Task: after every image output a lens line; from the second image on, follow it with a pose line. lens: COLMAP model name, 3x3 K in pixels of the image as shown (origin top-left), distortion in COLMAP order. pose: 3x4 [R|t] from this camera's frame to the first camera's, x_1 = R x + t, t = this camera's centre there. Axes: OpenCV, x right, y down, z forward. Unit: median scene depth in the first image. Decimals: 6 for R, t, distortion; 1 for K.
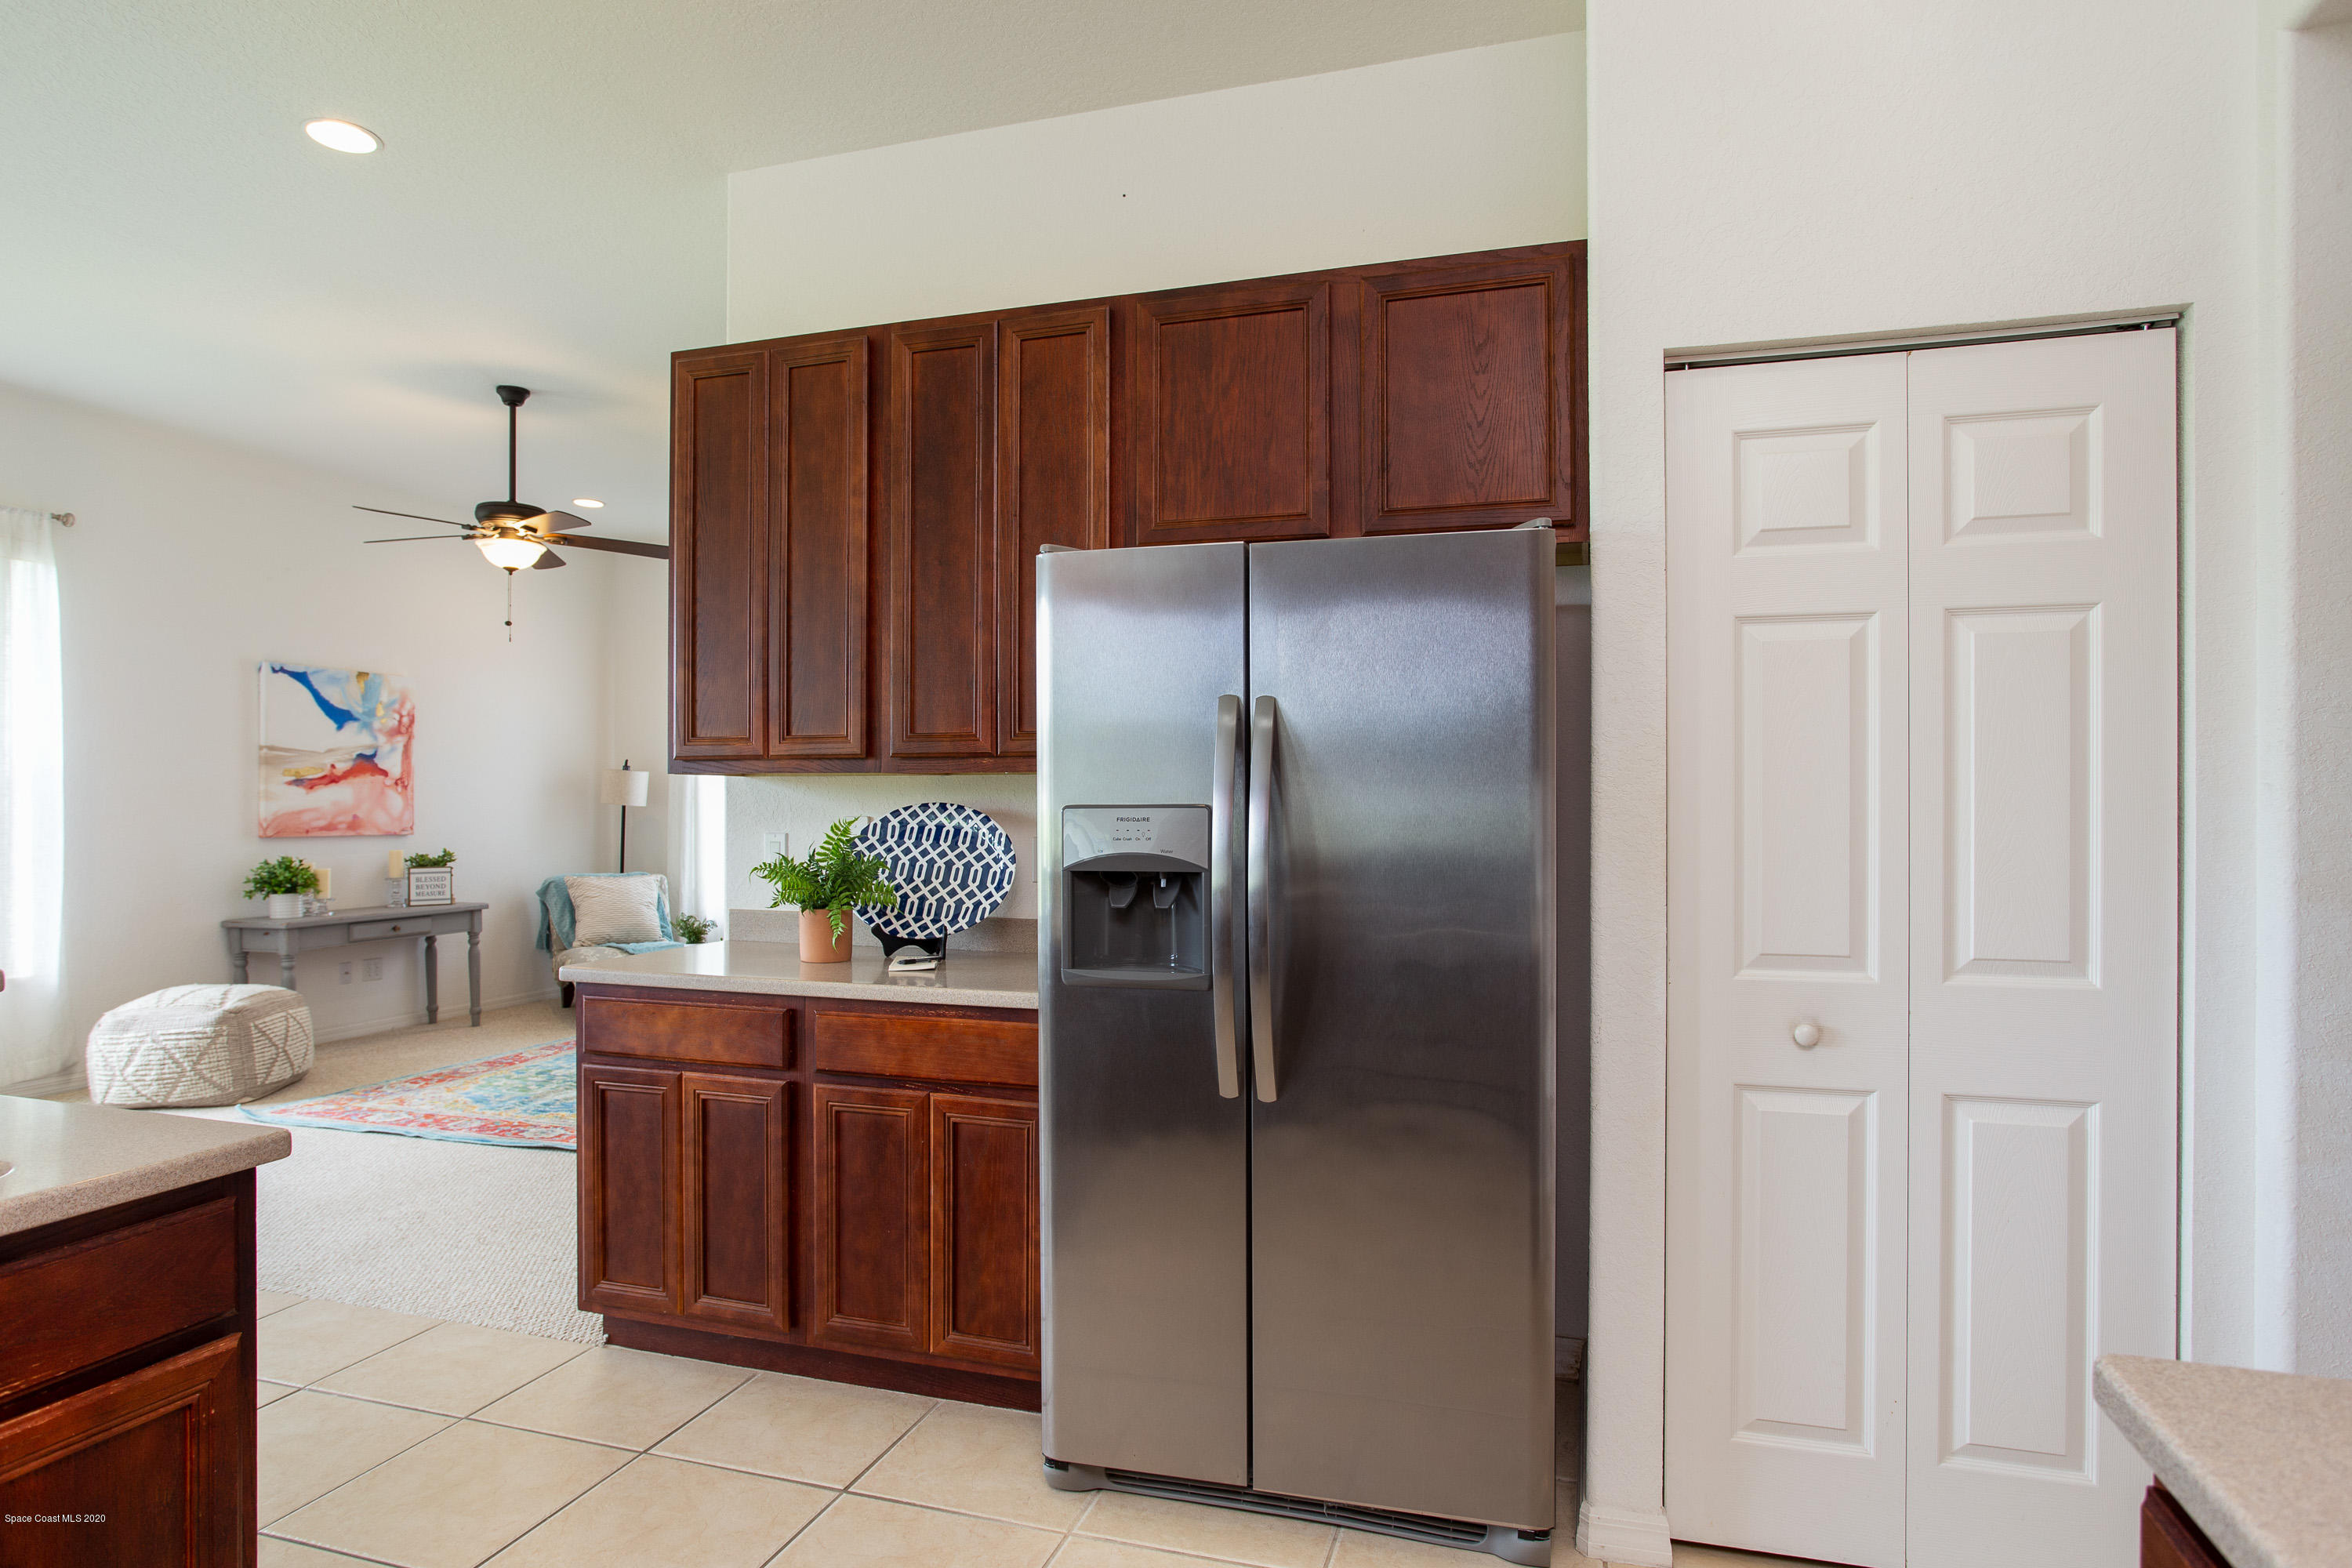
lens RADIAL K [[1419.7, 0, 1187.1], [0, 1419.7, 803.2], [0, 0, 1]] dist [0.000776, 0.005627]
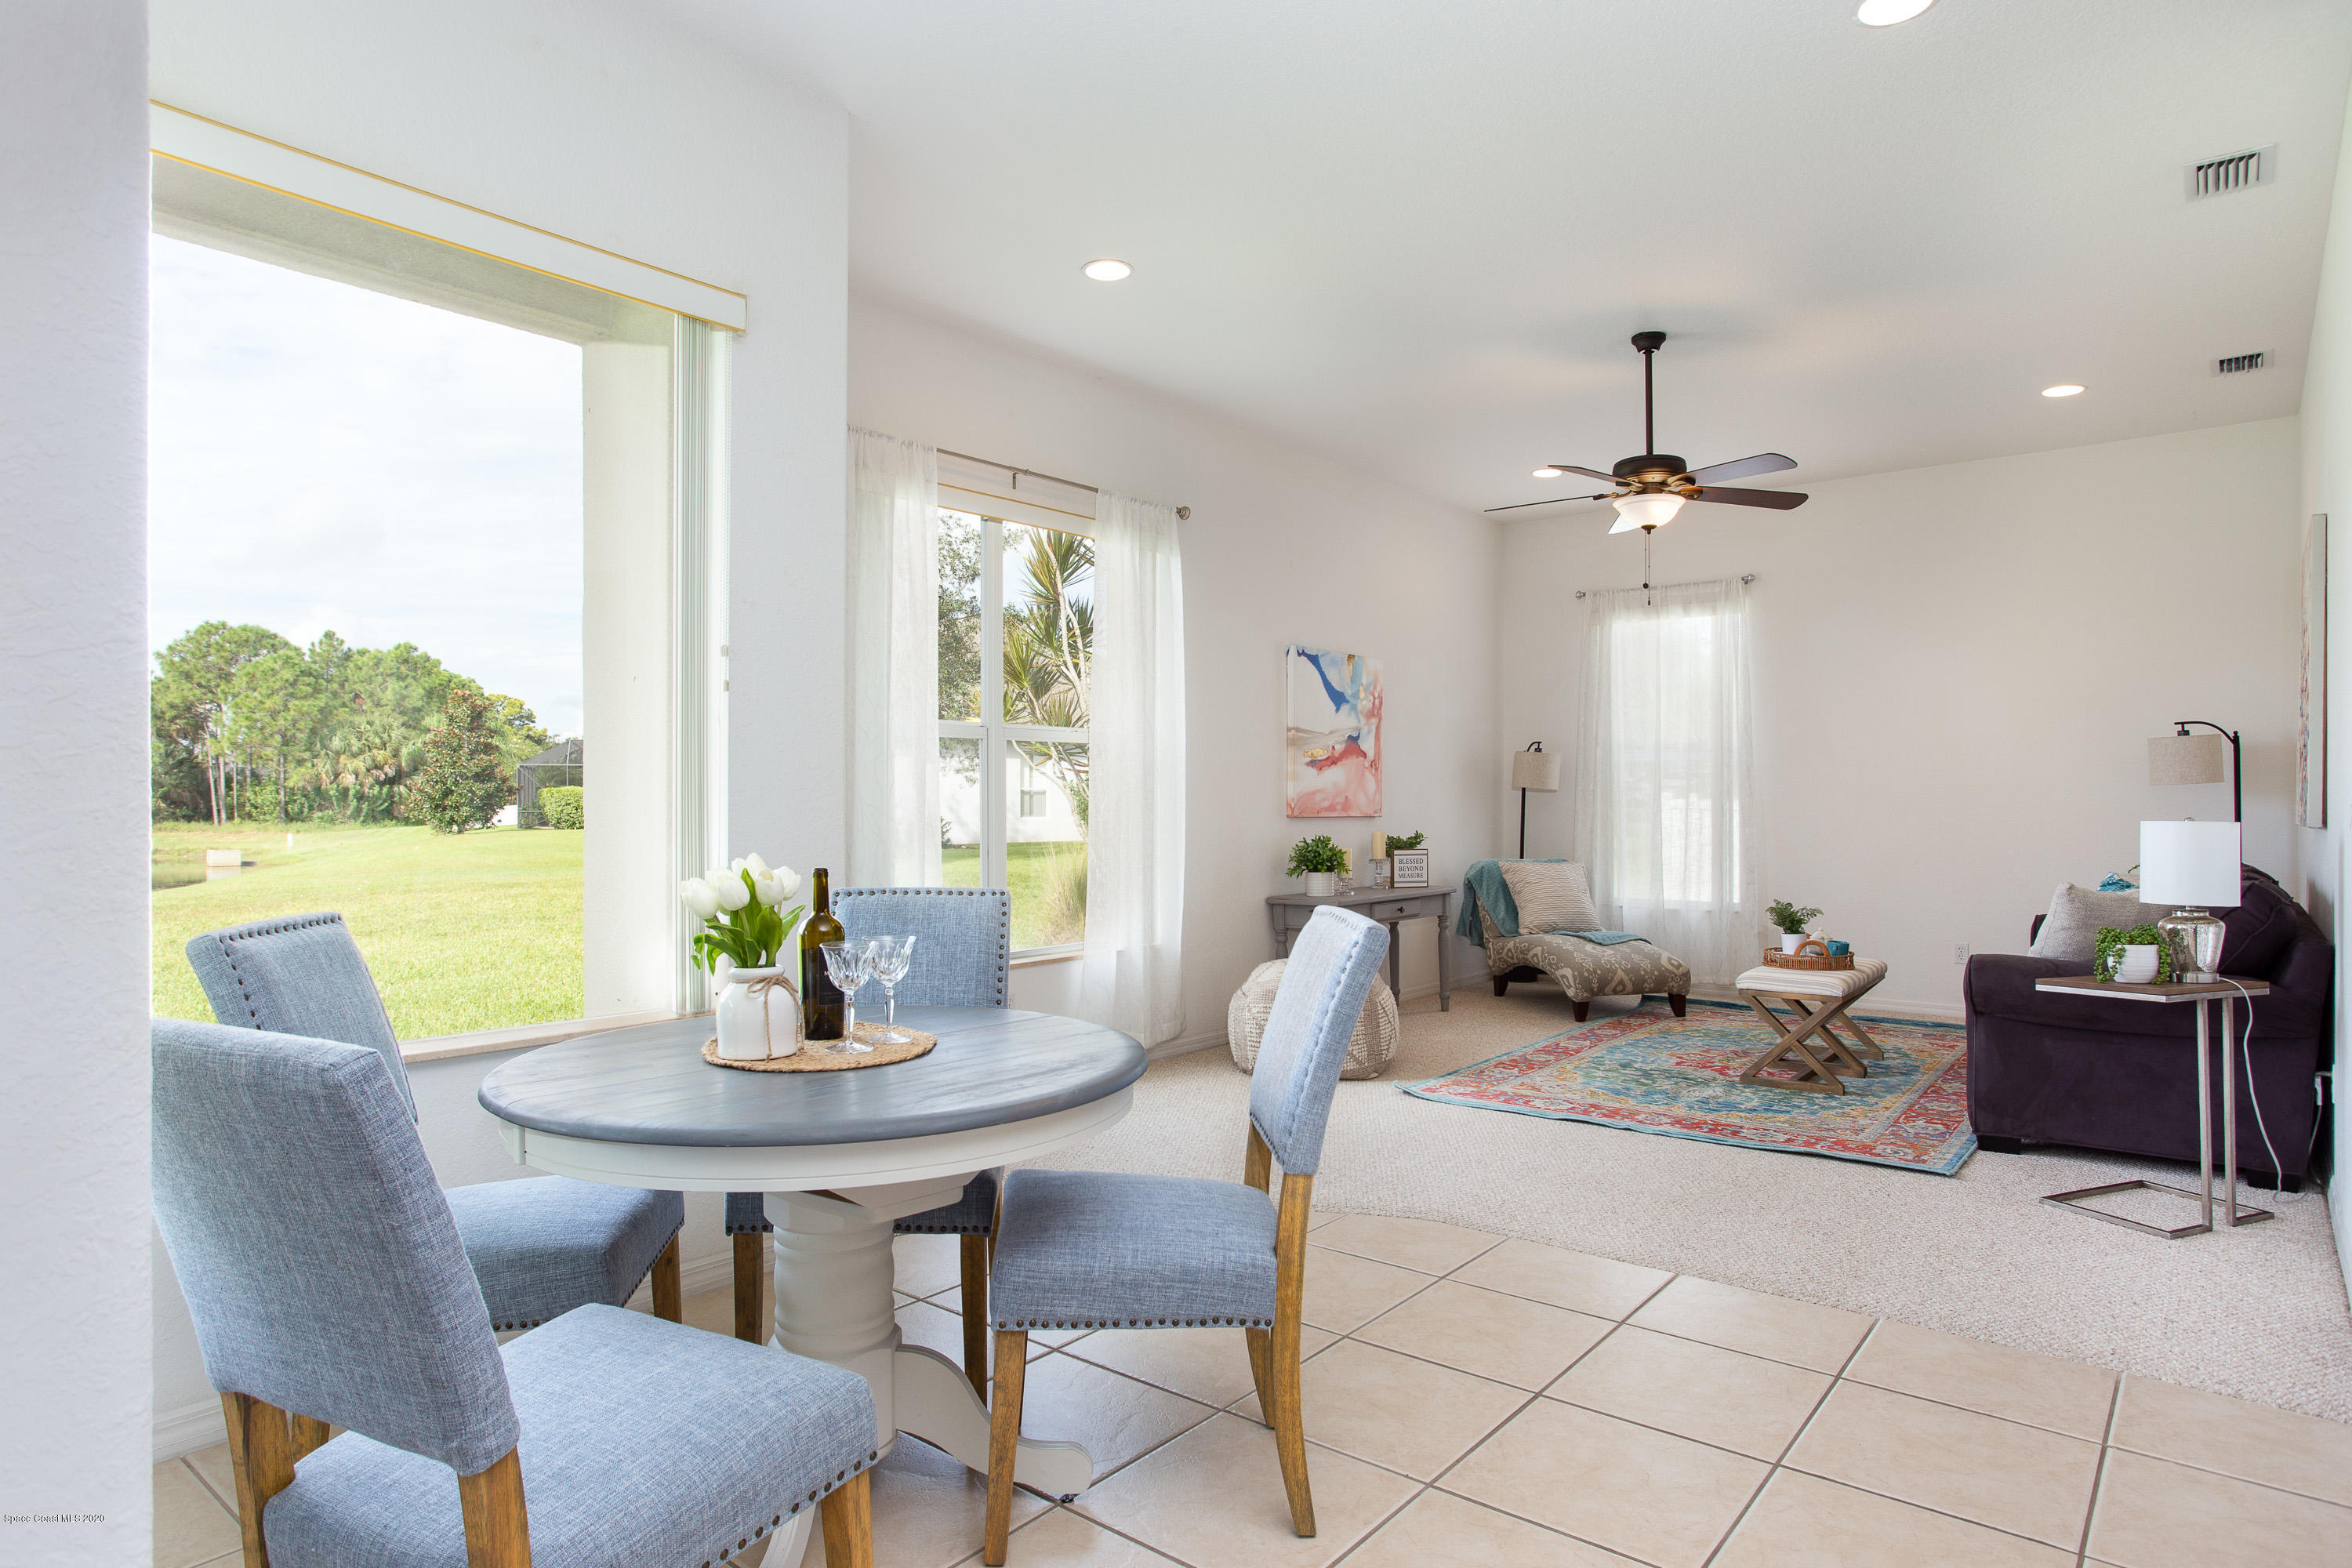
lens RADIAL K [[1419.7, 0, 1122.5], [0, 1419.7, 831.7], [0, 0, 1]] dist [0.000776, 0.005627]
pose [[0.932338, 0.006684, -0.361527, -0.373402], [0.001369, 0.999757, 0.022014, 0.011142], [0.361586, -0.021020, 0.932102, 0.000576]]
